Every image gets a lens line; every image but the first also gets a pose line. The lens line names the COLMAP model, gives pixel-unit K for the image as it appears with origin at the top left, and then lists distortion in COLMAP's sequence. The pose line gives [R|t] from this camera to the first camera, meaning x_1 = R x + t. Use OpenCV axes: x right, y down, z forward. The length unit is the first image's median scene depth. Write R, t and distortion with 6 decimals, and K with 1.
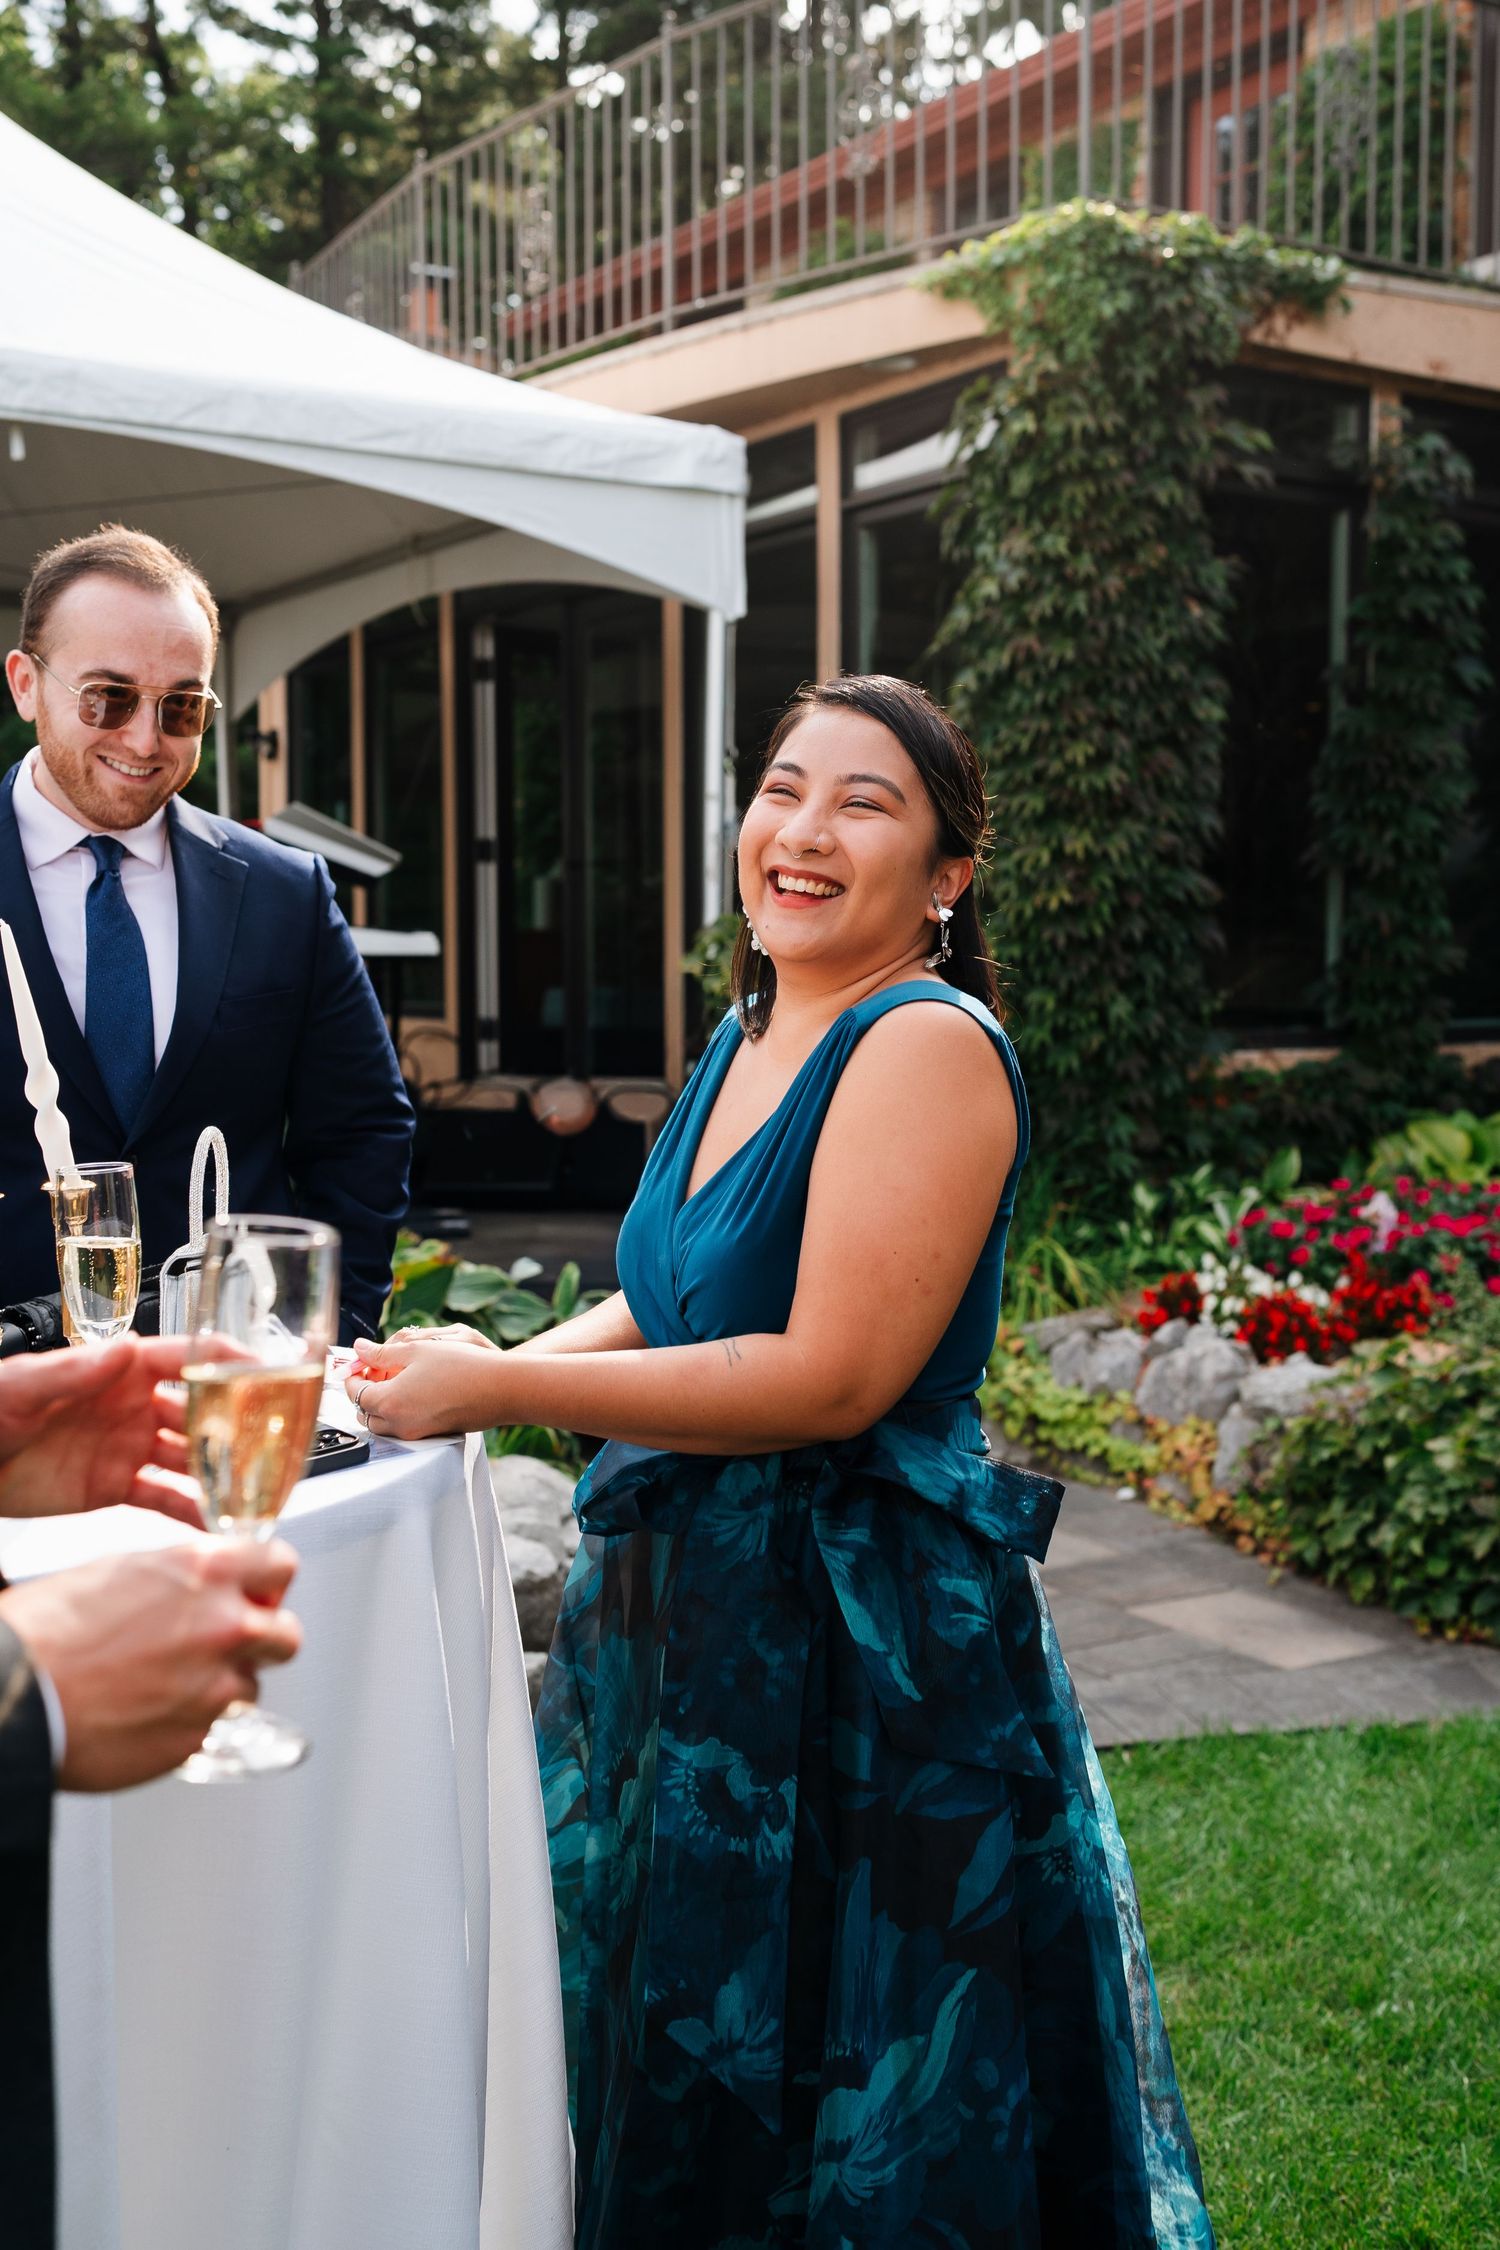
lens RADIAL K [[2250.5, 0, 750.0], [0, 2250.5, 1125.0], [0, 0, 1]] dist [-0.055514, 0.175631]
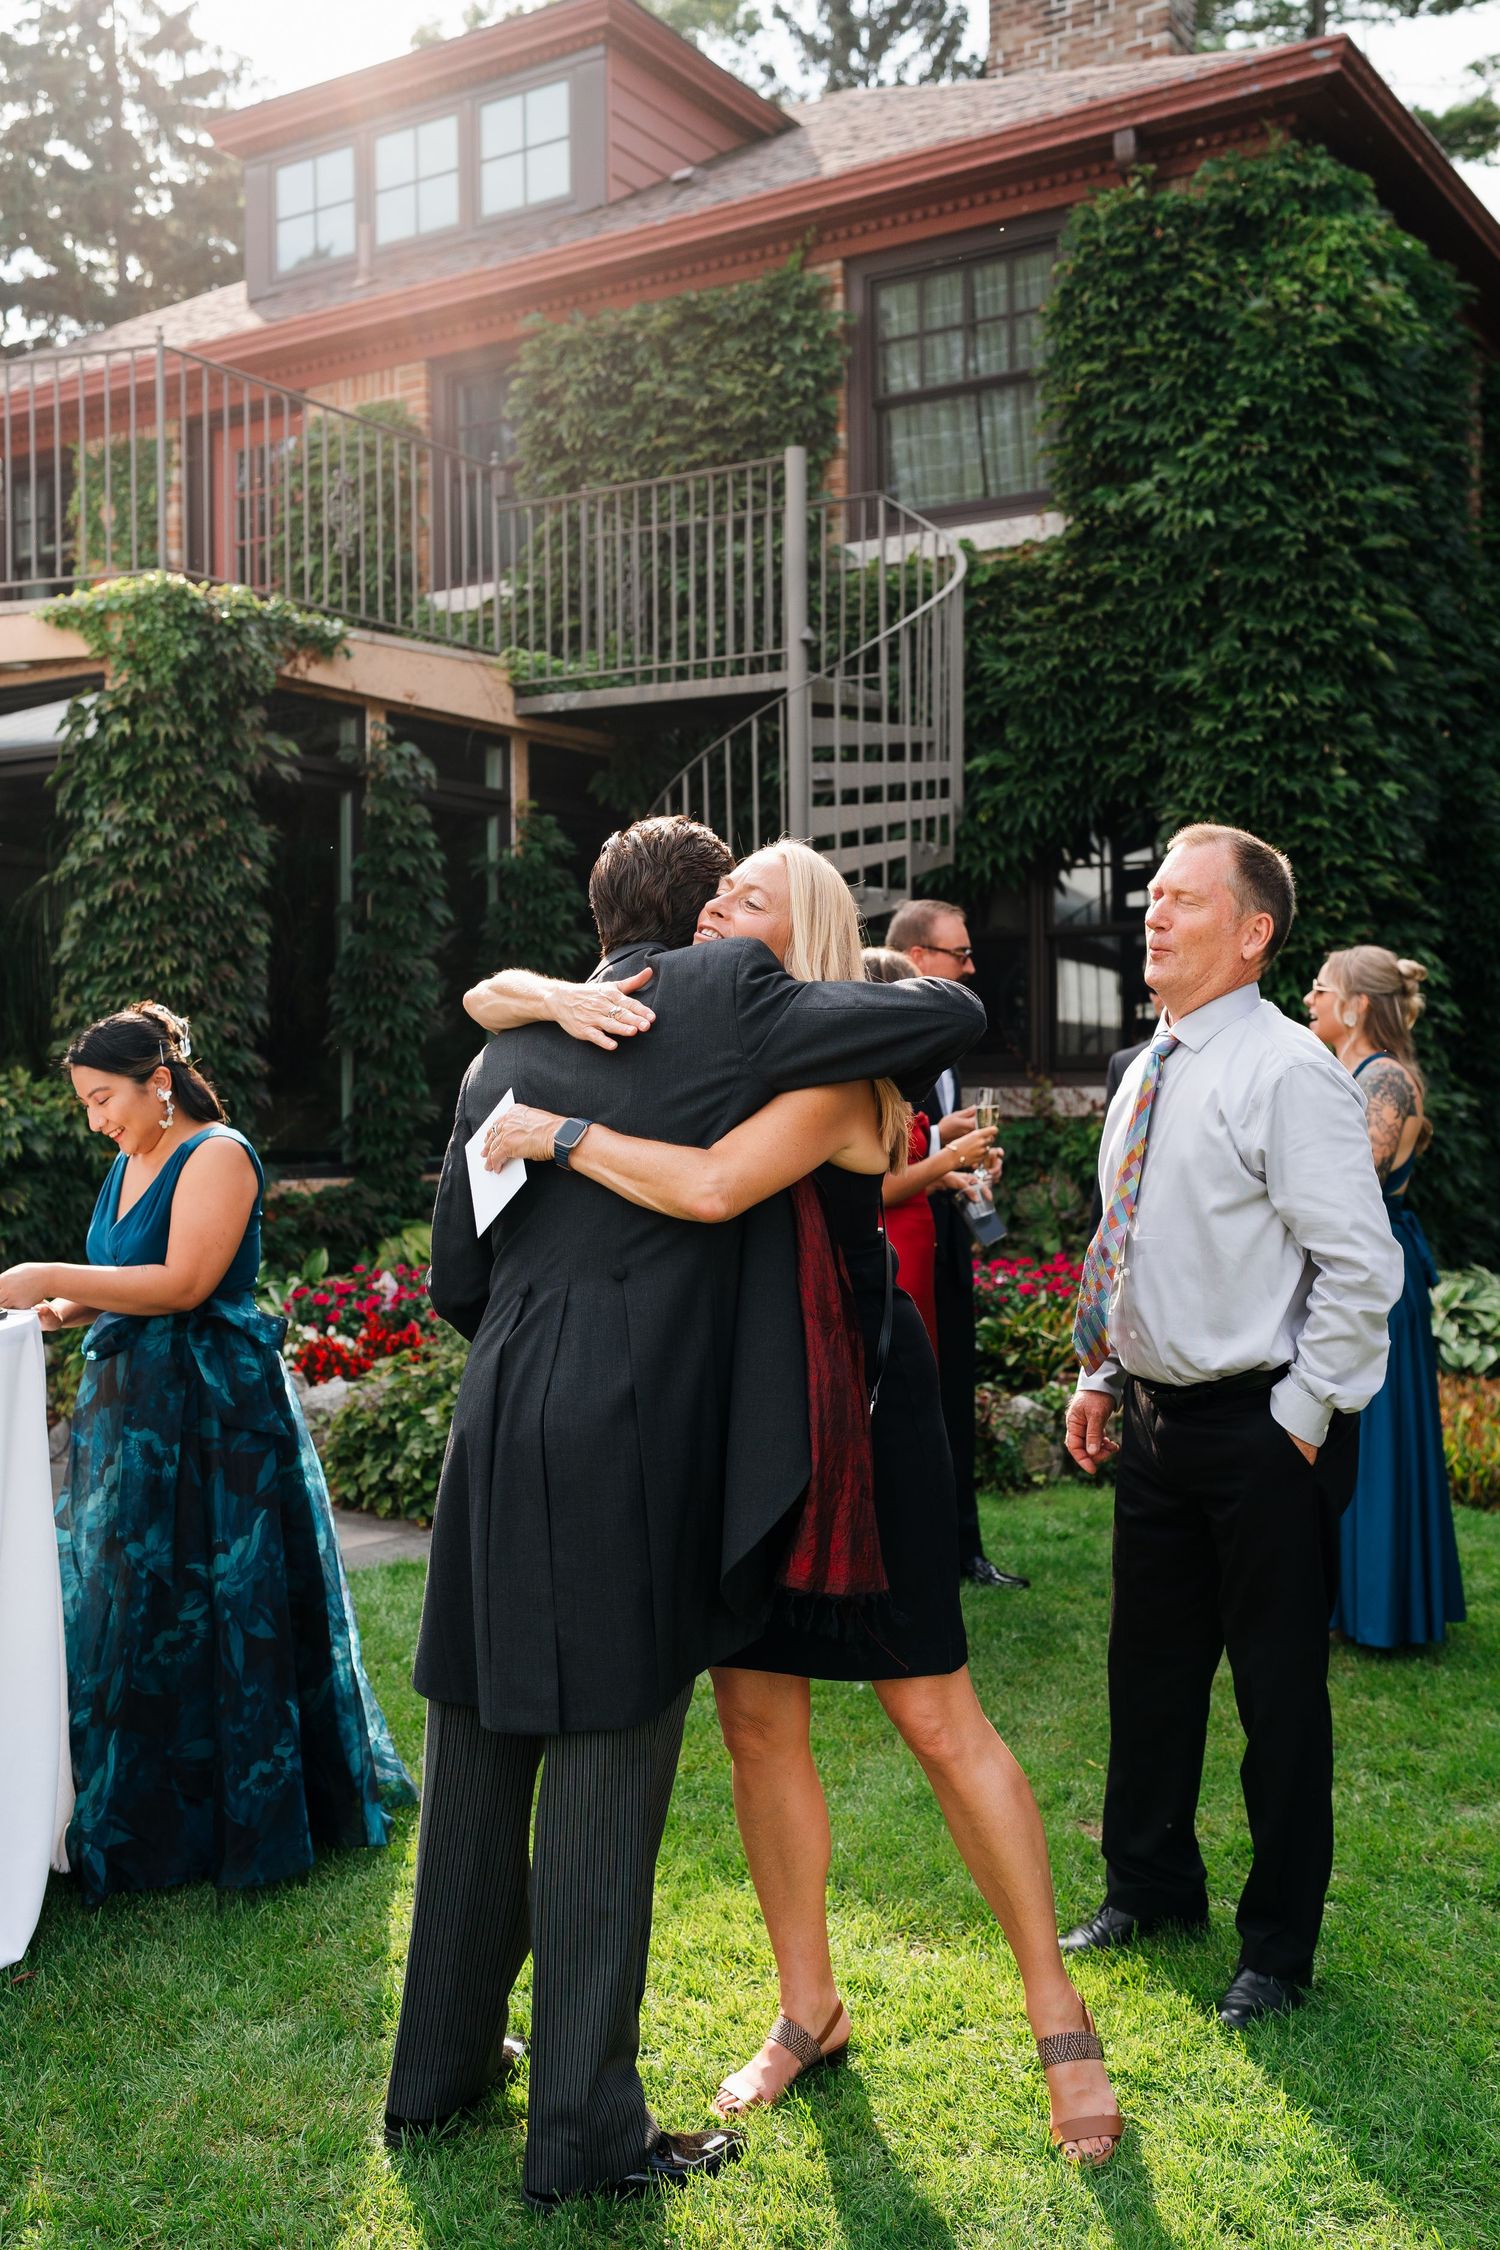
lens RADIAL K [[2250.5, 0, 750.0], [0, 2250.5, 1125.0], [0, 0, 1]] dist [-0.055514, 0.175631]
pose [[0.903820, -0.004440, 0.427890, -0.119433], [0.033064, 0.997681, -0.059487, 0.026363], [-0.426634, 0.067914, 0.901871, -0.391237]]
